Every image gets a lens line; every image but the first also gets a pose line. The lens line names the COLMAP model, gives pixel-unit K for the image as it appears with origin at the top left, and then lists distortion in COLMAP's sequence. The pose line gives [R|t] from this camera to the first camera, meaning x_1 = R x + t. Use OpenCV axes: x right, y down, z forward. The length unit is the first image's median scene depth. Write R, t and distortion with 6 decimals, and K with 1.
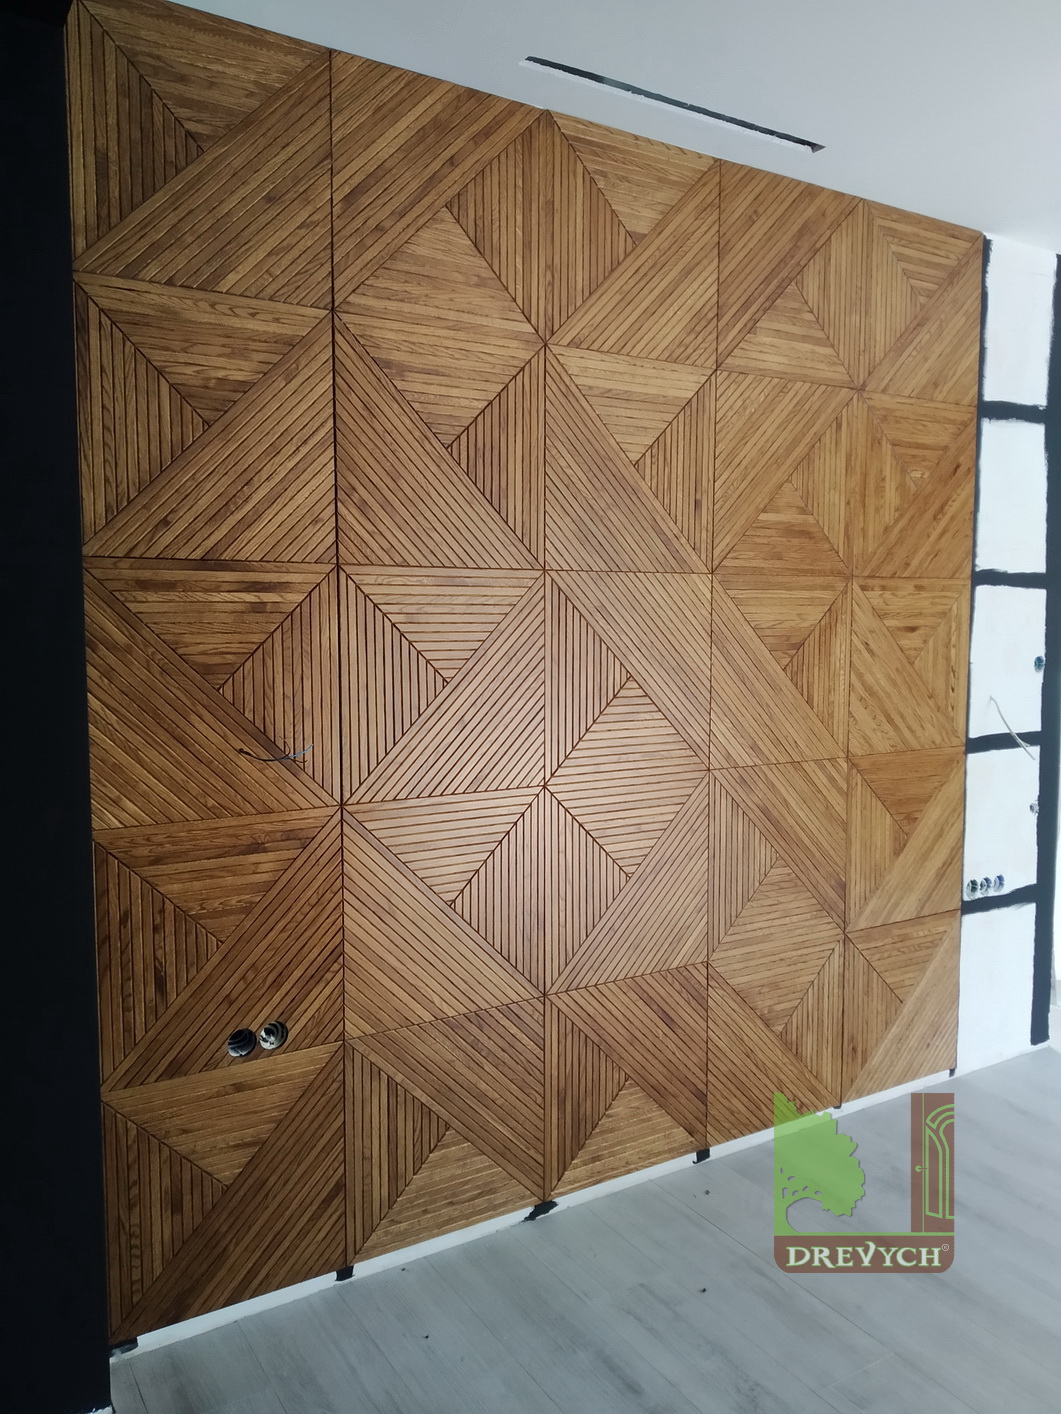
lens RADIAL K [[1113.8, 0, 524.7], [0, 1113.8, 709.0], [0, 0, 1]] dist [0.029493, -0.060672]
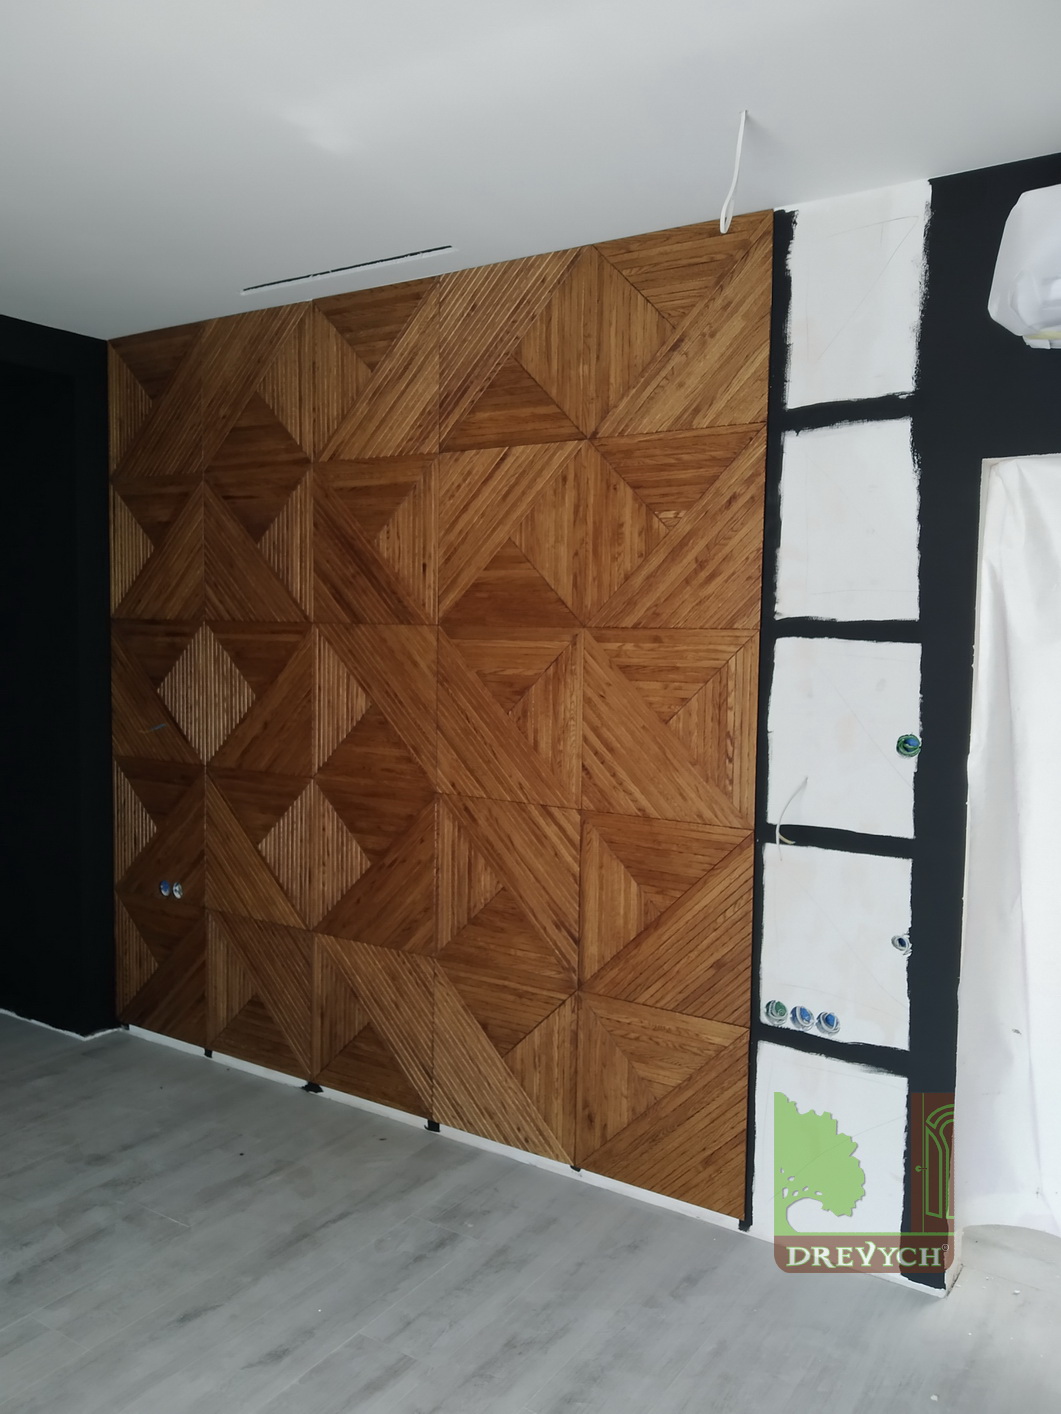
lens RADIAL K [[1113.8, 0, 522.3], [0, 1113.8, 710.5], [0, 0, 1]] dist [0.029493, -0.060672]
pose [[0.426519, 0.074296, -0.901422, 1.254711], [-0.094134, 0.994855, 0.037457, -0.083330], [0.899567, 0.068878, 0.431318, 0.575229]]
